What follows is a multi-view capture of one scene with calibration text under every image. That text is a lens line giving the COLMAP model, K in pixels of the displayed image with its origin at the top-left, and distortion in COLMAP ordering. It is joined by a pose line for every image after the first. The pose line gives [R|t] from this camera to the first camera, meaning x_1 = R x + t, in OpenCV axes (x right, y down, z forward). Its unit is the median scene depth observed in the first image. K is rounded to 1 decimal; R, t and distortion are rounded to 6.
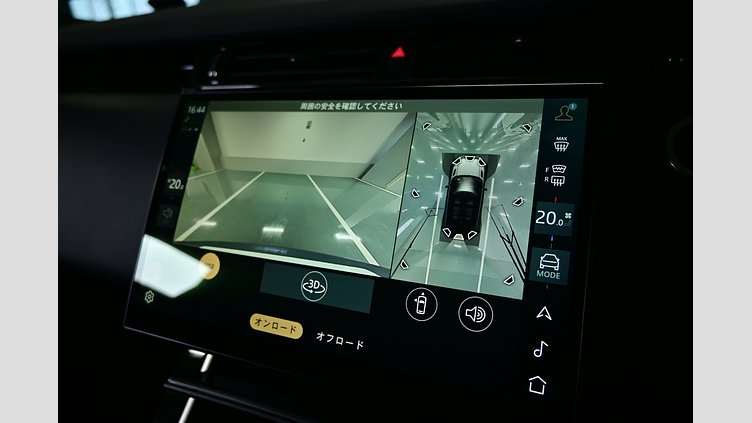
lens RADIAL K [[439.3, 0, 376.0], [0, 439.3, 211.5], [0, 0, 1]] dist [0.003014, 0.001177]
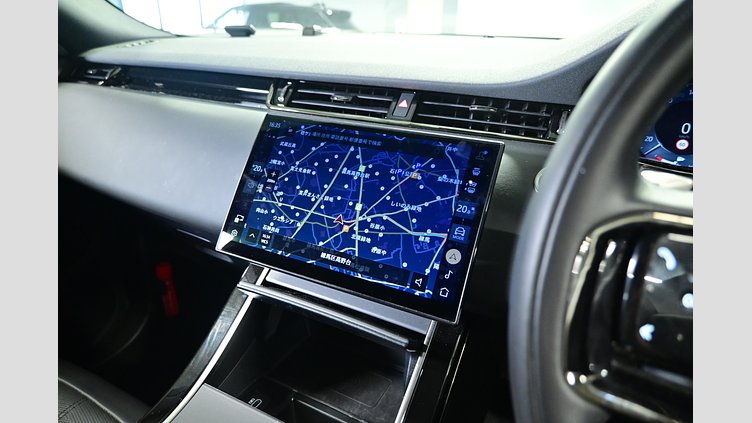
lens RADIAL K [[439.3, 0, 376.0], [0, 439.3, 211.5], [0, 0, 1]] dist [0.003014, 0.001177]
pose [[0.991774, 0.125228, -0.026495, 0.063367], [-0.125907, 0.991709, -0.025714, 0.110145], [0.023055, 0.028839, 0.999318, -0.822914]]
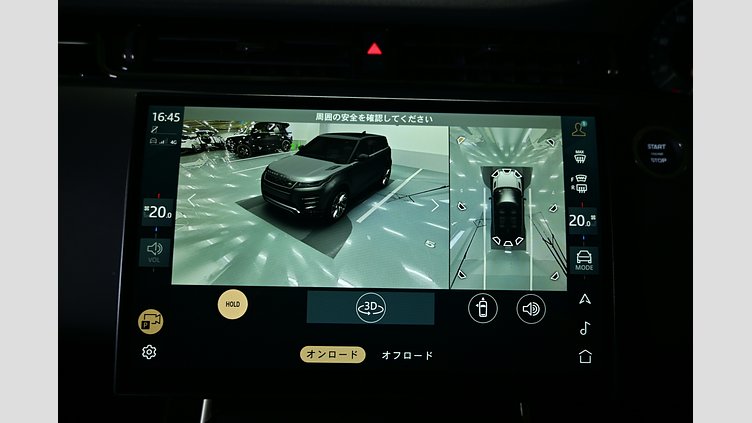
lens RADIAL K [[439.3, 0, 376.0], [0, 439.3, 211.5], [0, 0, 1]] dist [0.003014, 0.001177]
pose [[0.911788, -0.109761, 0.395721, -0.533653], [0.068199, 0.990710, 0.117654, -0.172090], [-0.404958, -0.080287, 0.910803, 0.117731]]
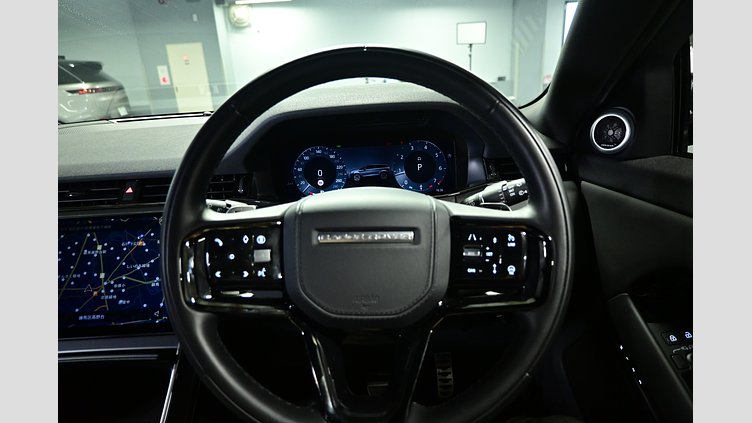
lens RADIAL K [[439.3, 0, 376.0], [0, 439.3, 211.5], [0, 0, 1]] dist [0.003014, 0.001177]
pose [[0.919241, -0.102428, 0.380138, 0.472480], [0.146336, 0.985279, -0.088382, 0.144832], [-0.365490, 0.136872, 0.920697, -1.972049]]
